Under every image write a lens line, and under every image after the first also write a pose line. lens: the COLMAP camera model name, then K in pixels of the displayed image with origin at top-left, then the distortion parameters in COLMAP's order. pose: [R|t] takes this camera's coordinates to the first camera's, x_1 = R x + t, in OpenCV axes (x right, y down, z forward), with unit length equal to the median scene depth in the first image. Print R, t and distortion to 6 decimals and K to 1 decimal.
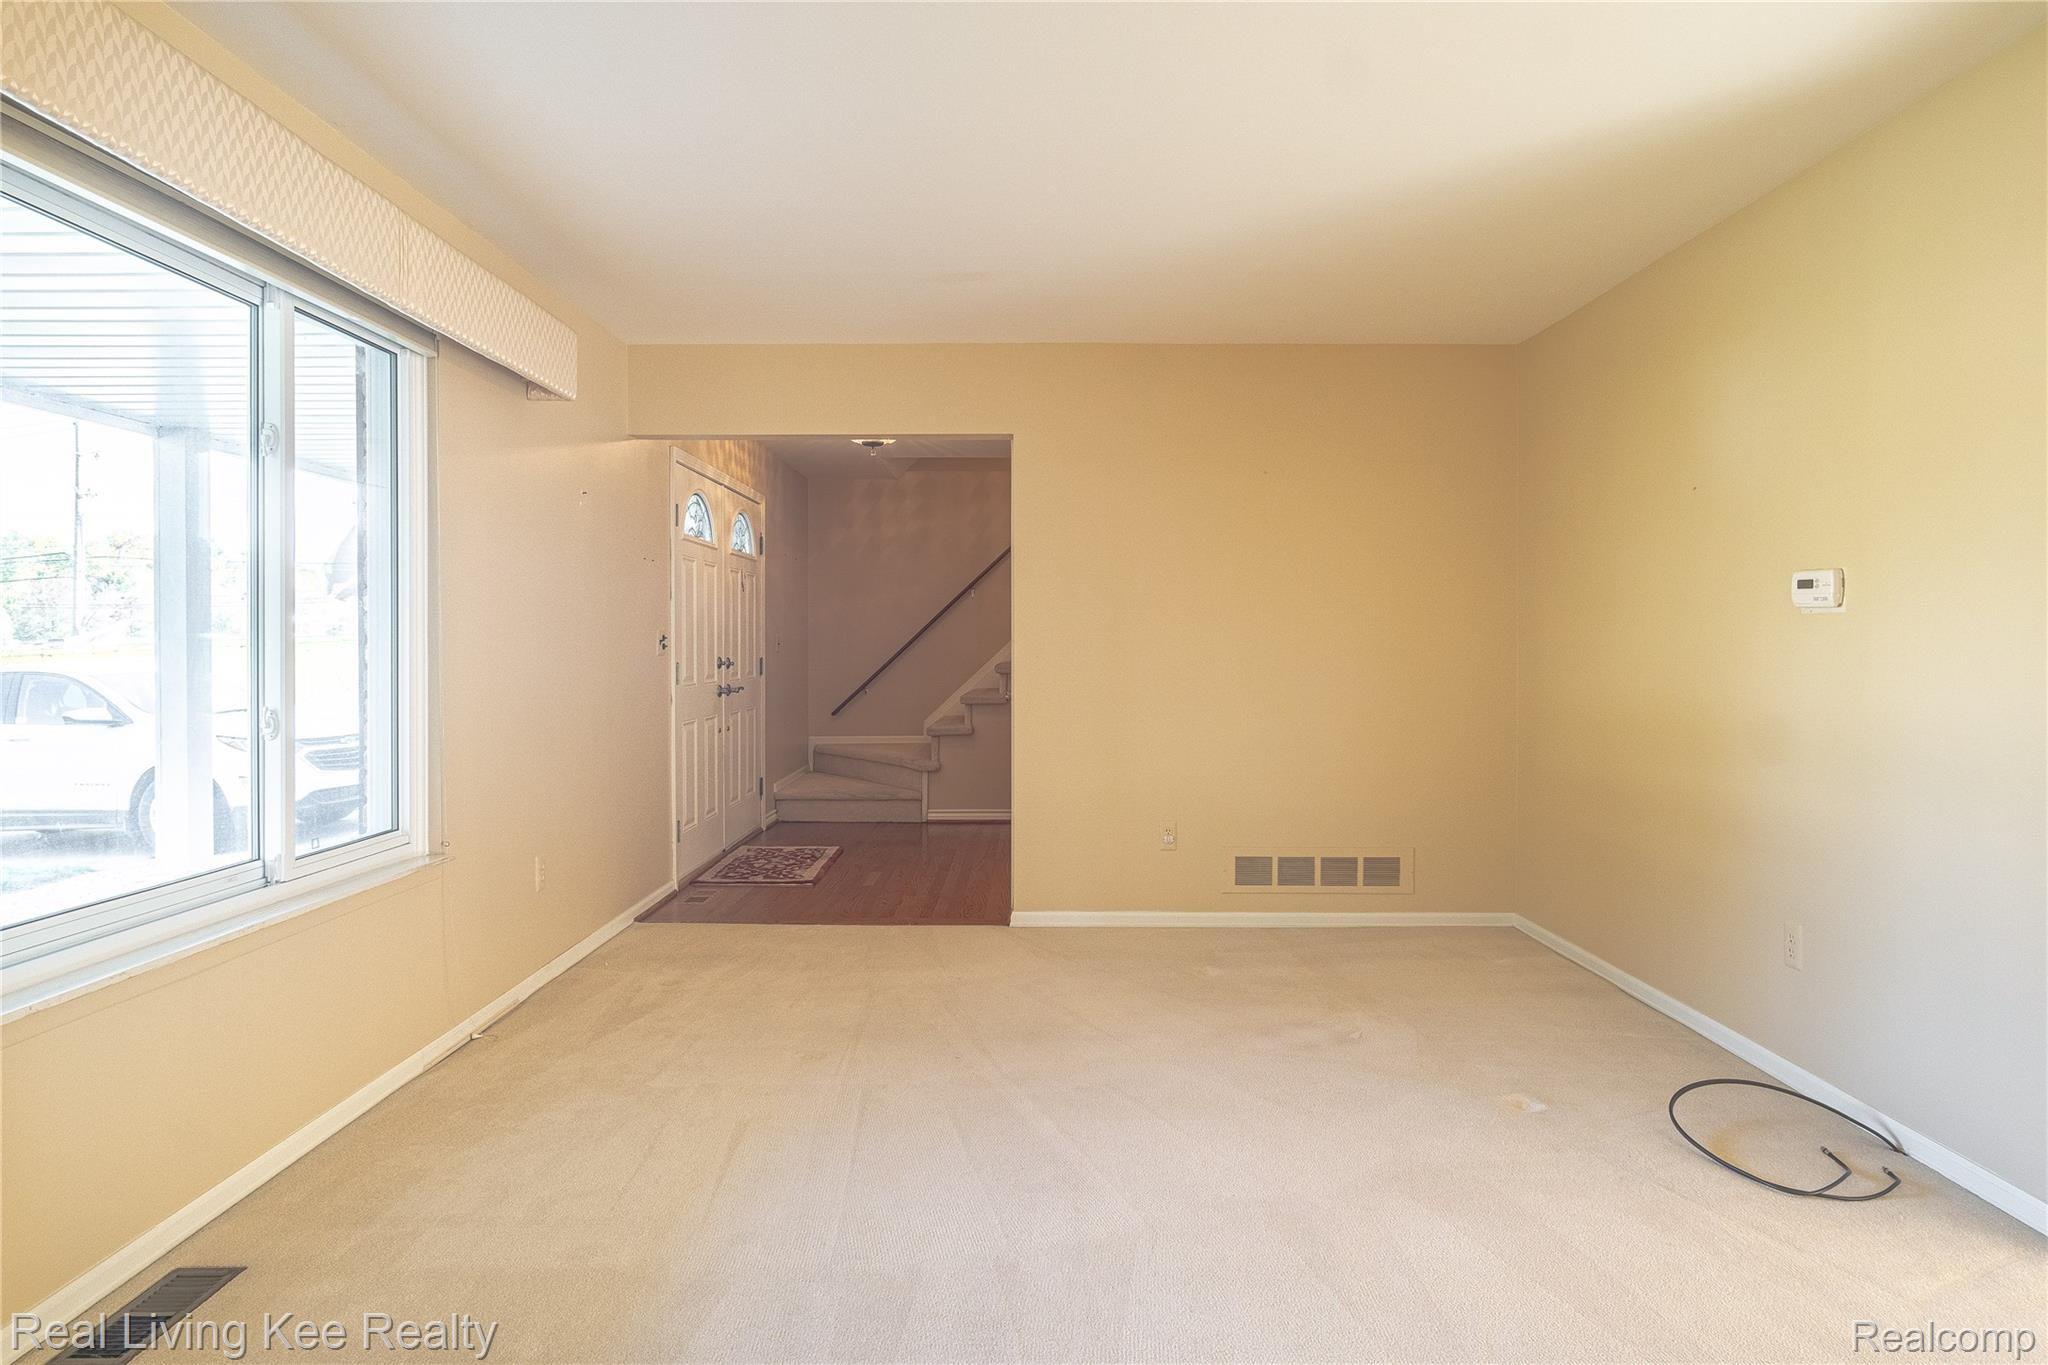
lens RADIAL K [[1104.4, 0, 1022.7], [0, 1104.4, 664.1], [0, 0, 1]] dist [-0.011978, 0.001549]
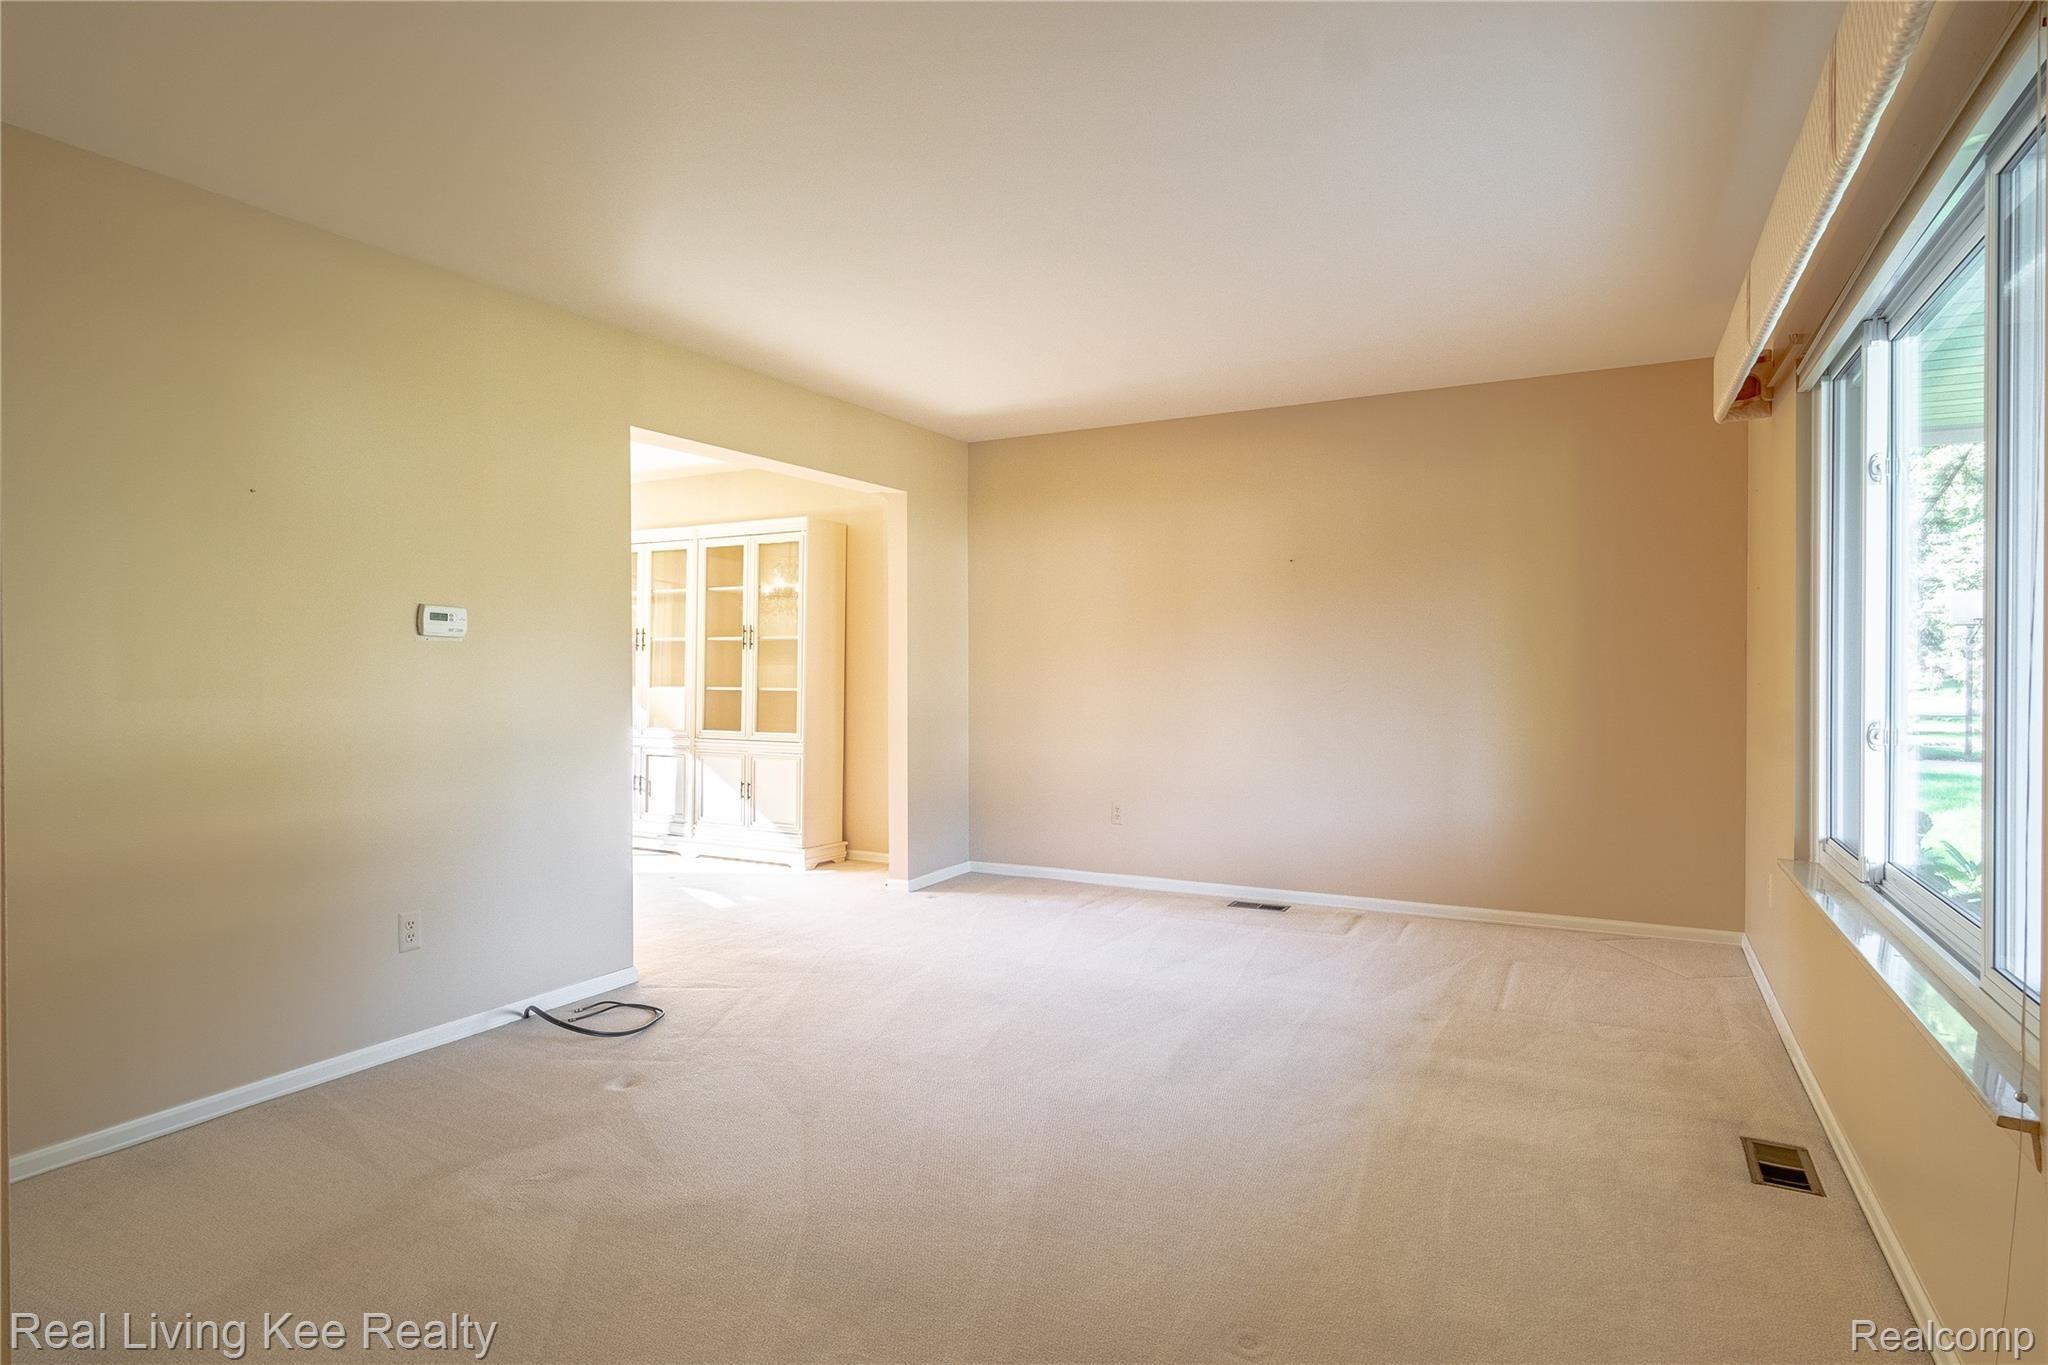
lens RADIAL K [[1104.4, 0, 1022.8], [0, 1104.4, 674.1], [0, 0, 1]] dist [-0.011978, 0.001549]
pose [[-0.879157, -0.005807, 0.476496, -0.423971], [0.007619, 0.999627, 0.026239, -0.037434], [-0.476470, 0.026699, -0.878785, 1.770674]]
